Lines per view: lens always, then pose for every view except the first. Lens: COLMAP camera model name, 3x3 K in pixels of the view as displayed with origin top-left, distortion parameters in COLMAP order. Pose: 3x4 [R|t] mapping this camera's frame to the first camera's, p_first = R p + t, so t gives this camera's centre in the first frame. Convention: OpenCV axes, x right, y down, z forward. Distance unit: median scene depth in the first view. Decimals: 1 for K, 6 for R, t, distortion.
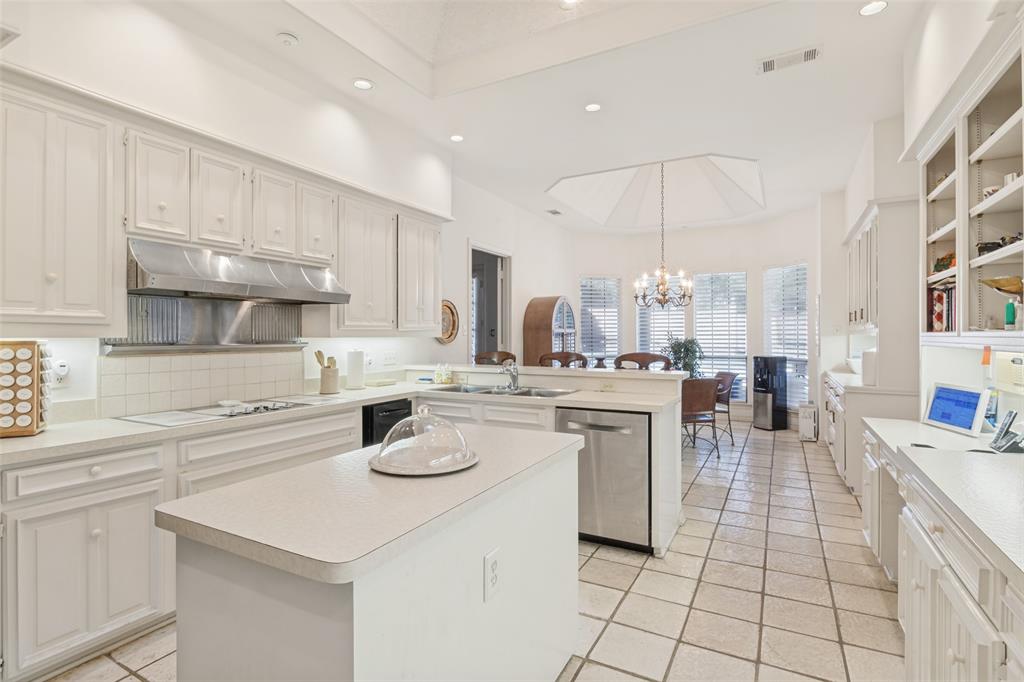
lens RADIAL K [[503.2, 0, 509.3], [0, 503.2, 338.7], [0, 0, 1]] dist [-0.000956, 0.000558]
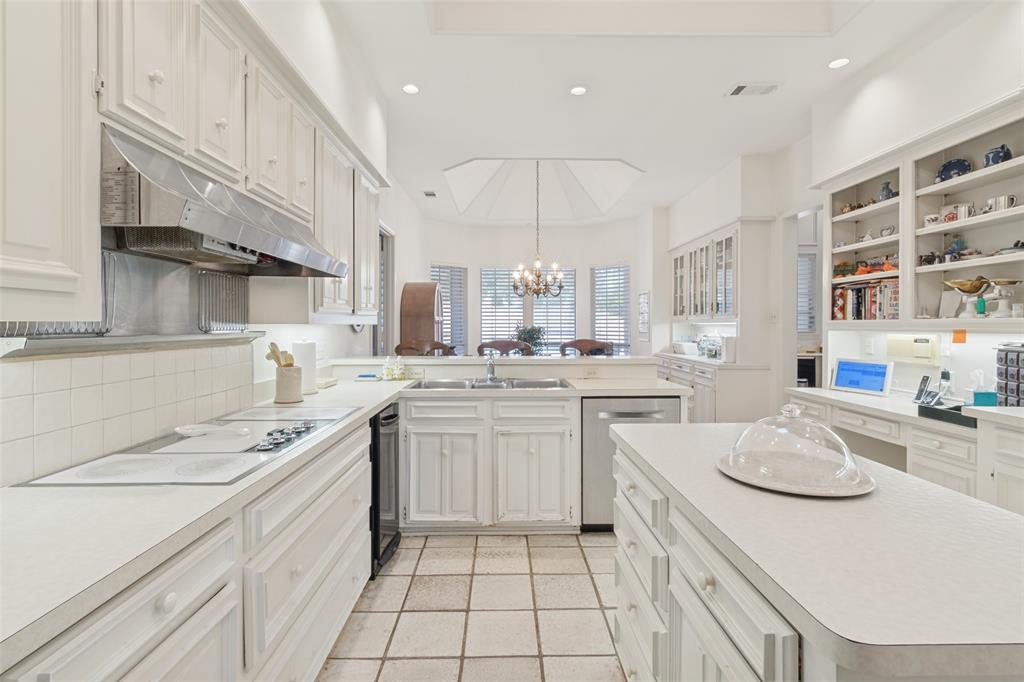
lens RADIAL K [[481.3, 0, 507.2], [0, 481.3, 330.2], [0, 0, 1]] dist [0.000710, -0.000208]
pose [[0.869893, -0.004443, 0.493220, -0.428198], [0.001948, 0.999983, 0.005572, 0.003398], [-0.493236, -0.003887, 0.869887, 0.252530]]
